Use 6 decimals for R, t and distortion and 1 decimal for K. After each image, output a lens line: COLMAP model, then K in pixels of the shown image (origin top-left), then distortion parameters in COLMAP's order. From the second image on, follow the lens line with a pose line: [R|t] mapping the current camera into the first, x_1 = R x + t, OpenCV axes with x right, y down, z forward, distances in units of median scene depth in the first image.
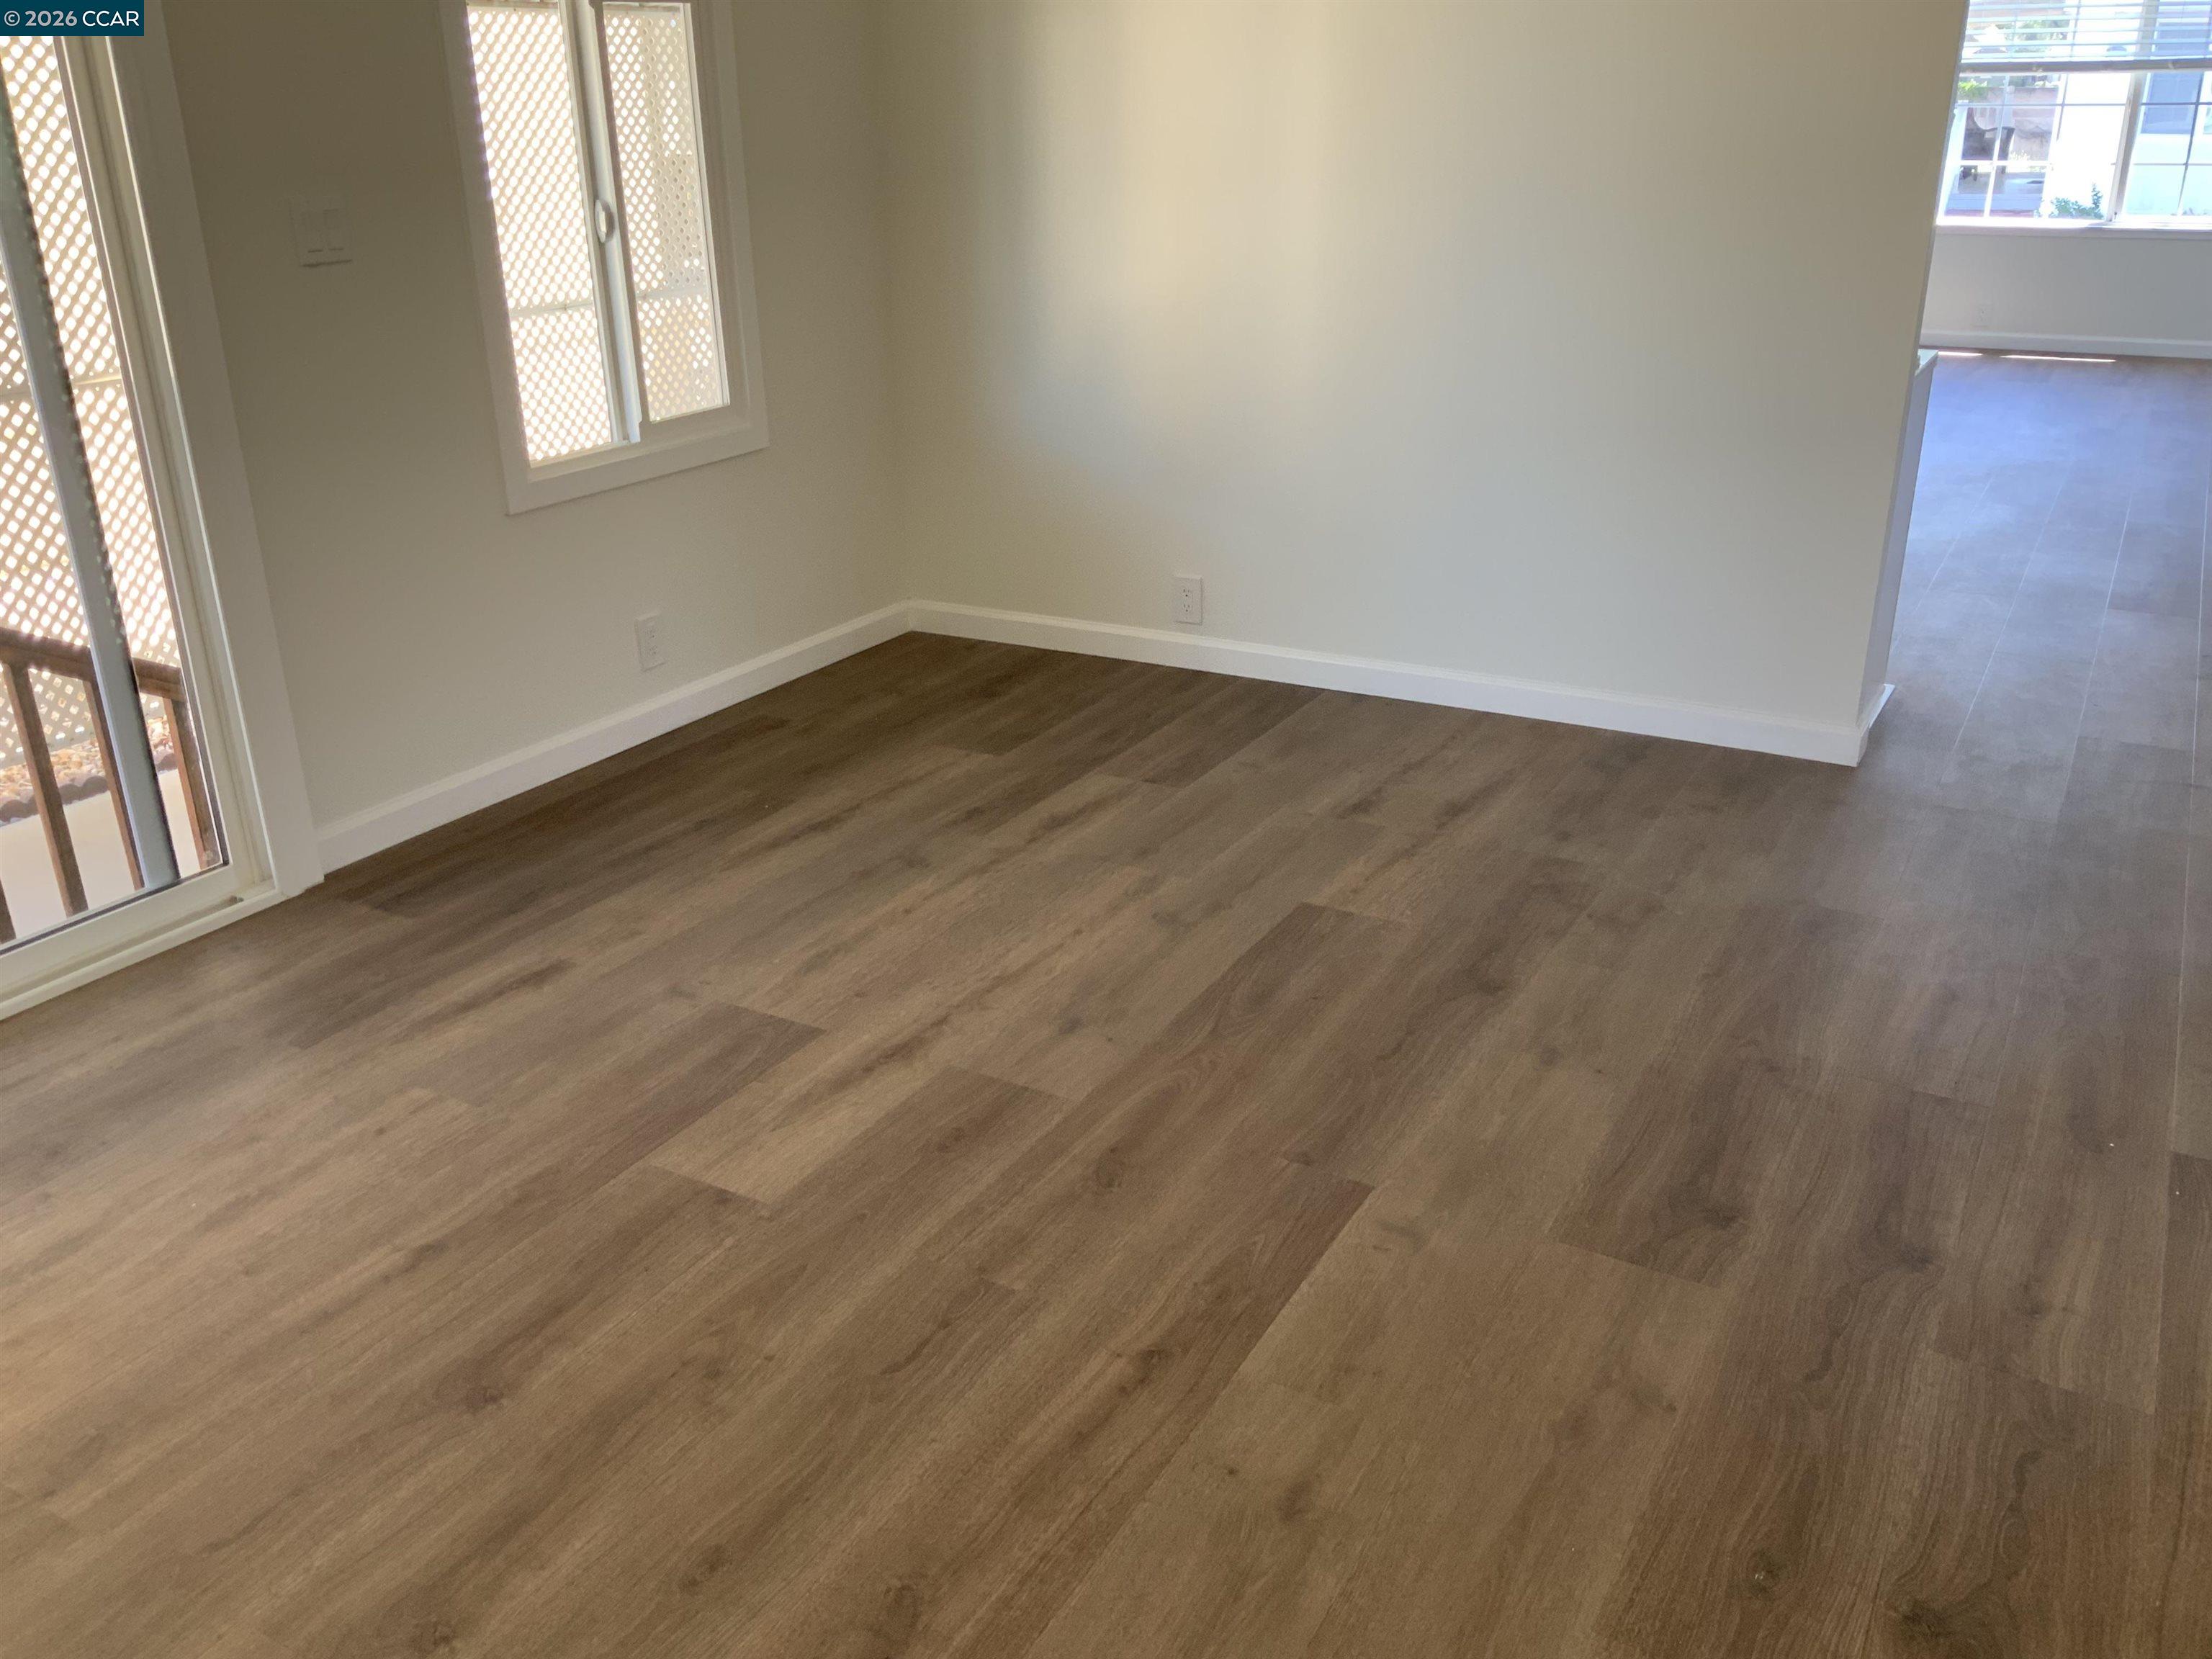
lens RADIAL K [[1868.4, 0, 1110.9], [0, 1868.4, 837.8], [0, 0, 1]] dist [0.010083, -0.049885]
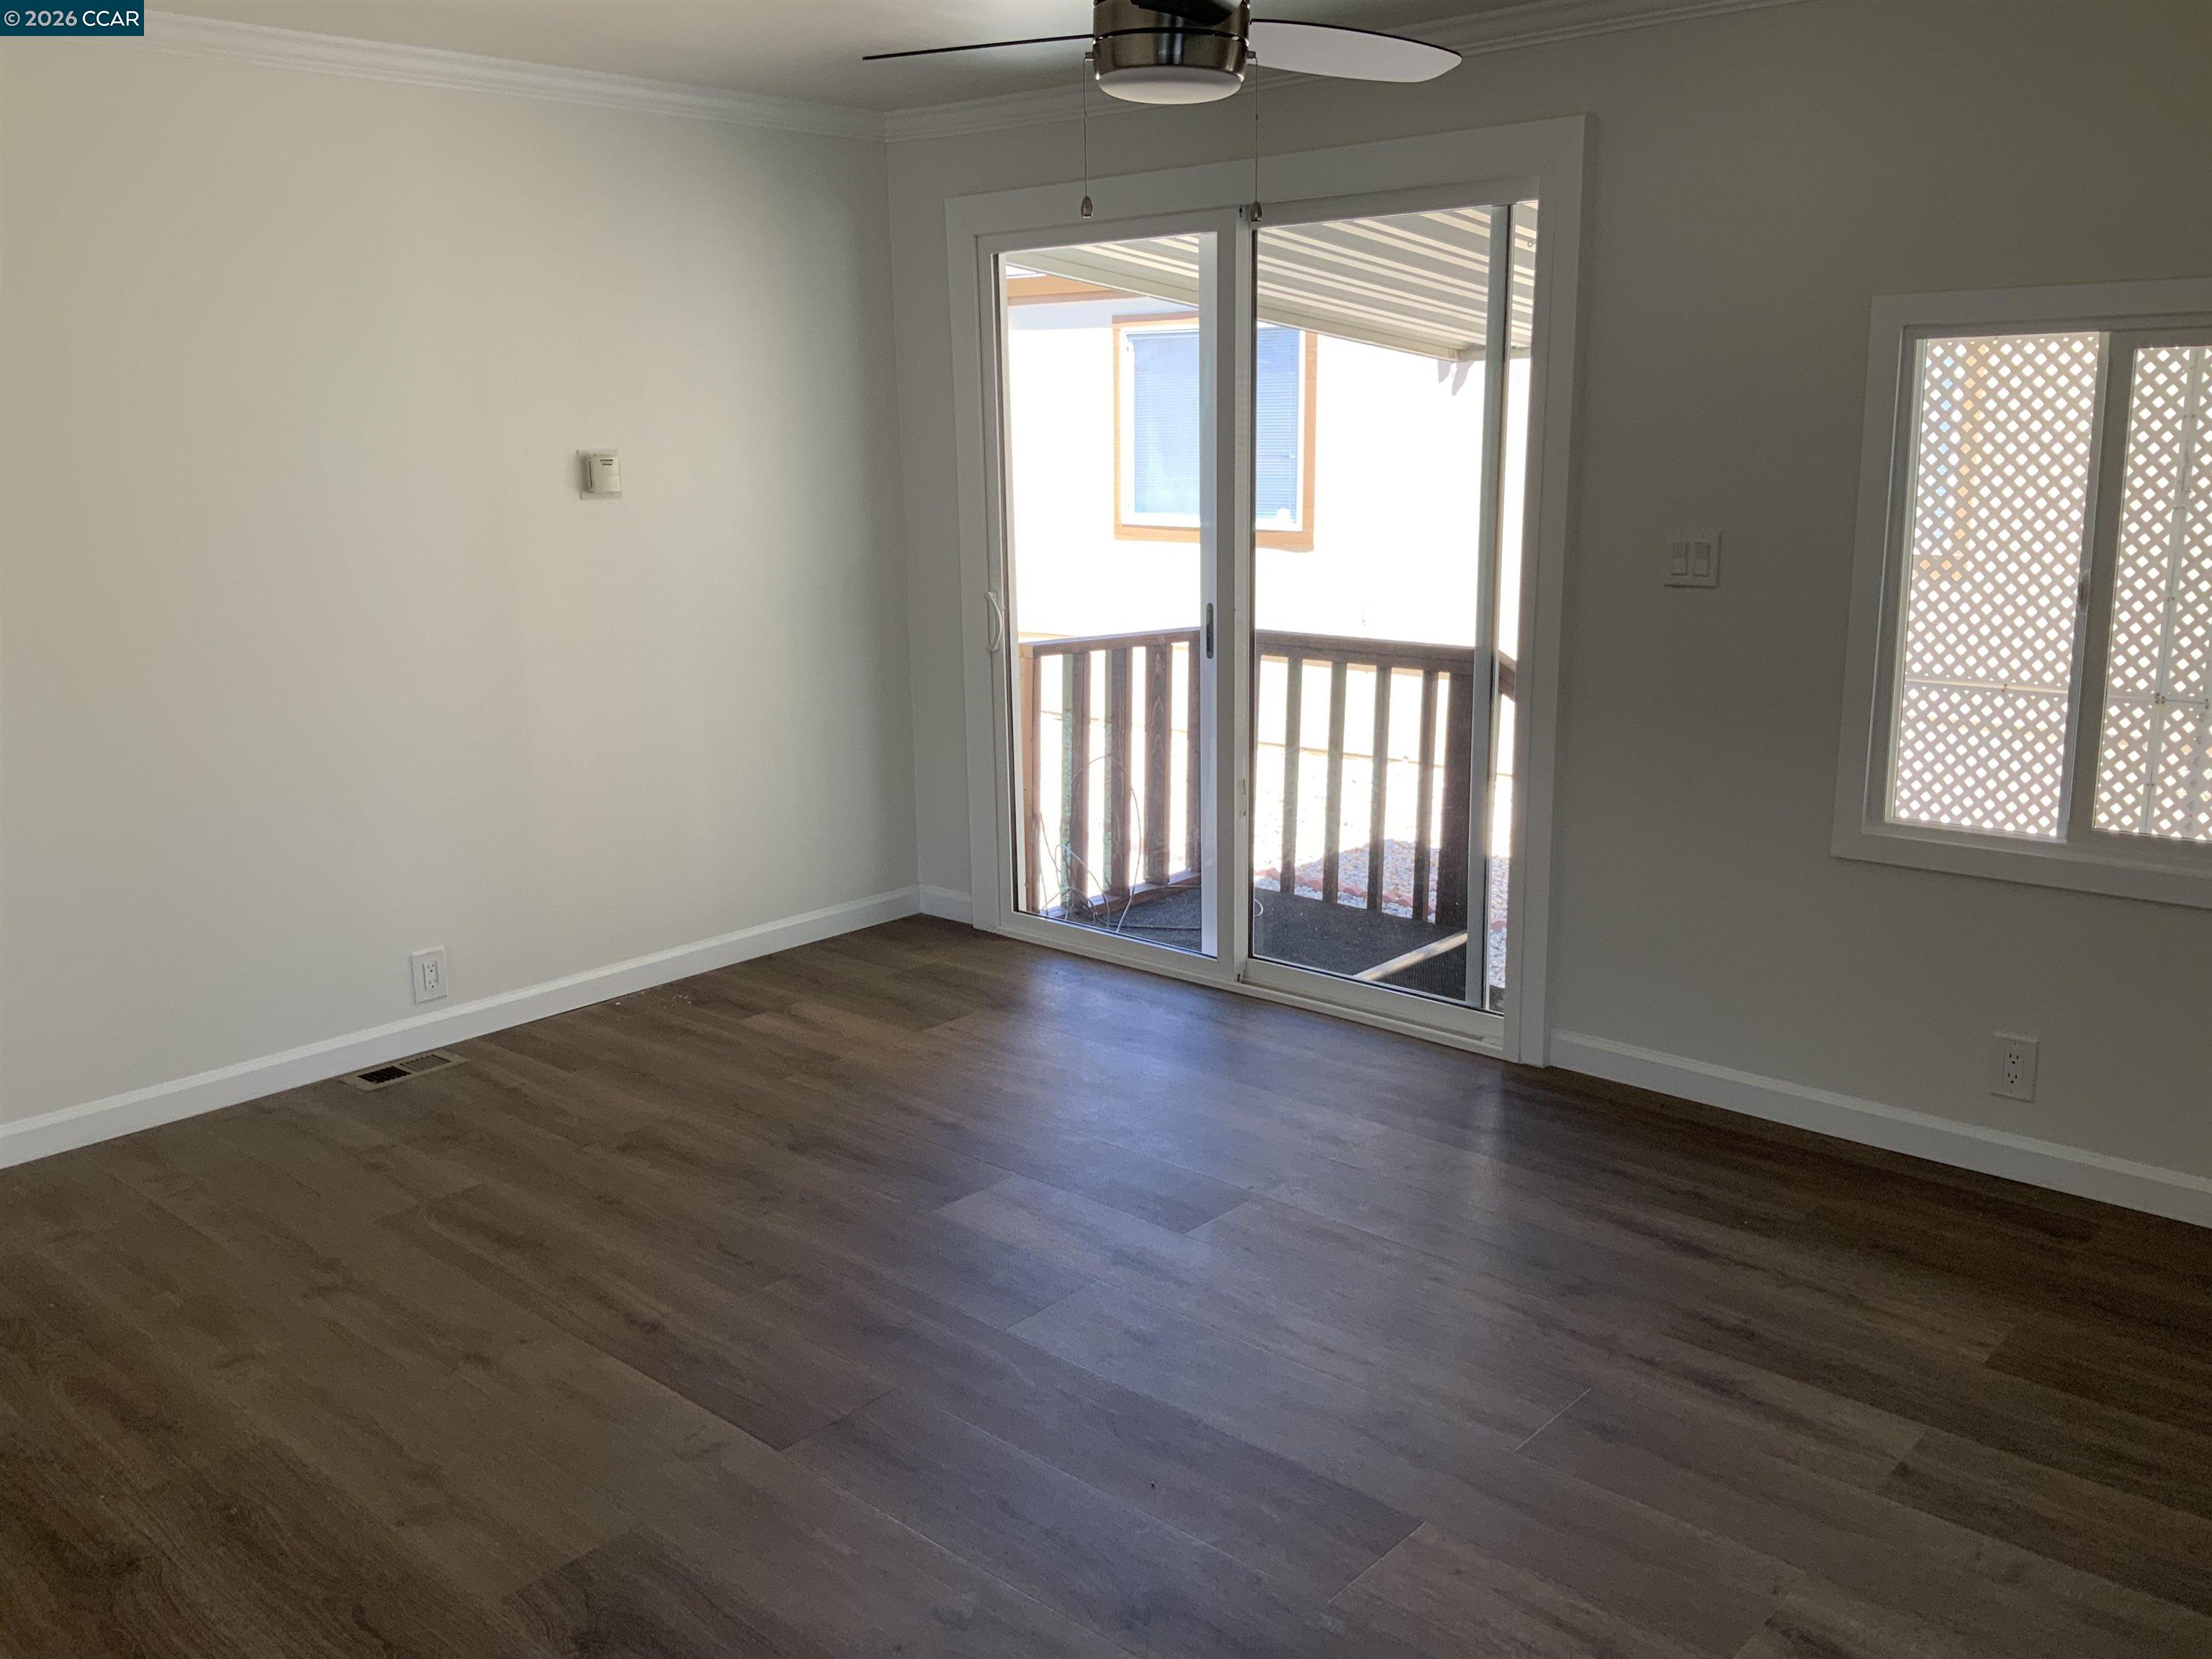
lens RADIAL K [[1868.4, 0, 1111.2], [0, 1868.4, 824.2], [0, 0, 1]] dist [0.010083, -0.049885]
pose [[-0.236494, 0.224564, -0.945326, 0.748037], [-0.344211, 0.890465, 0.297643, -0.378425], [0.908620, 0.395782, -0.133293, 0.846062]]
